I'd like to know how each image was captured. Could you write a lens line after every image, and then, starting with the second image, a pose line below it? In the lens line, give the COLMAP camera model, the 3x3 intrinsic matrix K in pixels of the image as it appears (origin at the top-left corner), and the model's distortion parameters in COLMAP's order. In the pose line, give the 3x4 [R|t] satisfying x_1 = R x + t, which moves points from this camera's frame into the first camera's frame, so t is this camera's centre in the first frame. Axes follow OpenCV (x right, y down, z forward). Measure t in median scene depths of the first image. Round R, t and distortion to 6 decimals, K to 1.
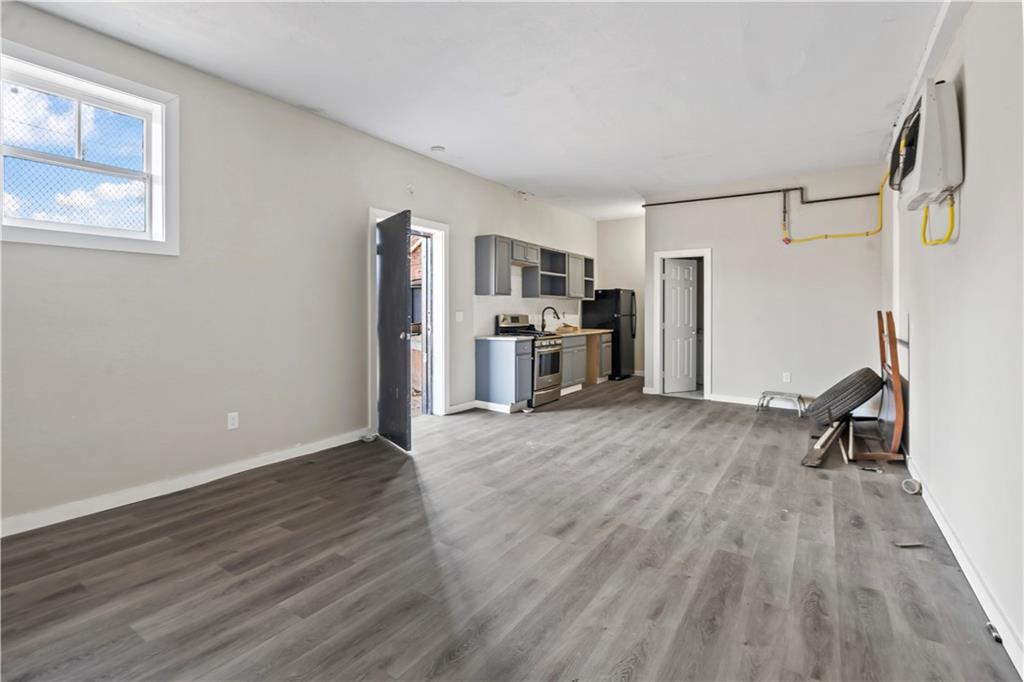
lens RADIAL K [[473.2, 0, 513.7], [0, 473.2, 313.4], [0, 0, 1]] dist [-0.002949, -0.000399]
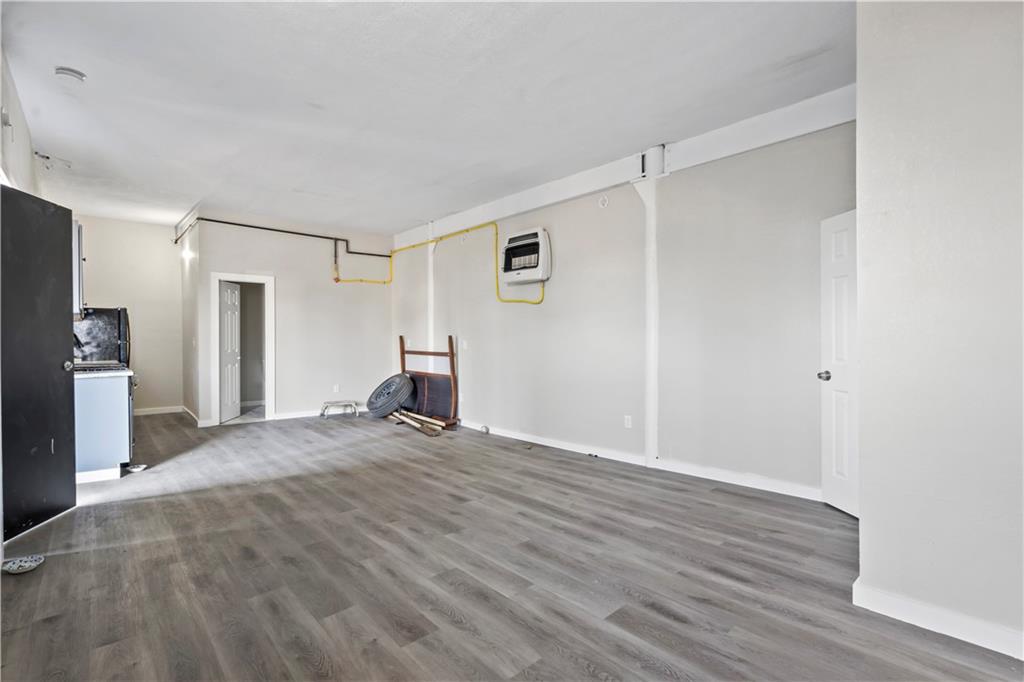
lens RADIAL K [[474.7, 0, 512.0], [0, 474.7, 341.0], [0, 0, 1]] dist [-0.002598, -0.000338]
pose [[0.246735, -0.006548, 0.969061, -1.159846], [0.005596, 0.999970, 0.005332, 0.009210], [-0.969067, 0.004107, 0.246765, 0.530249]]
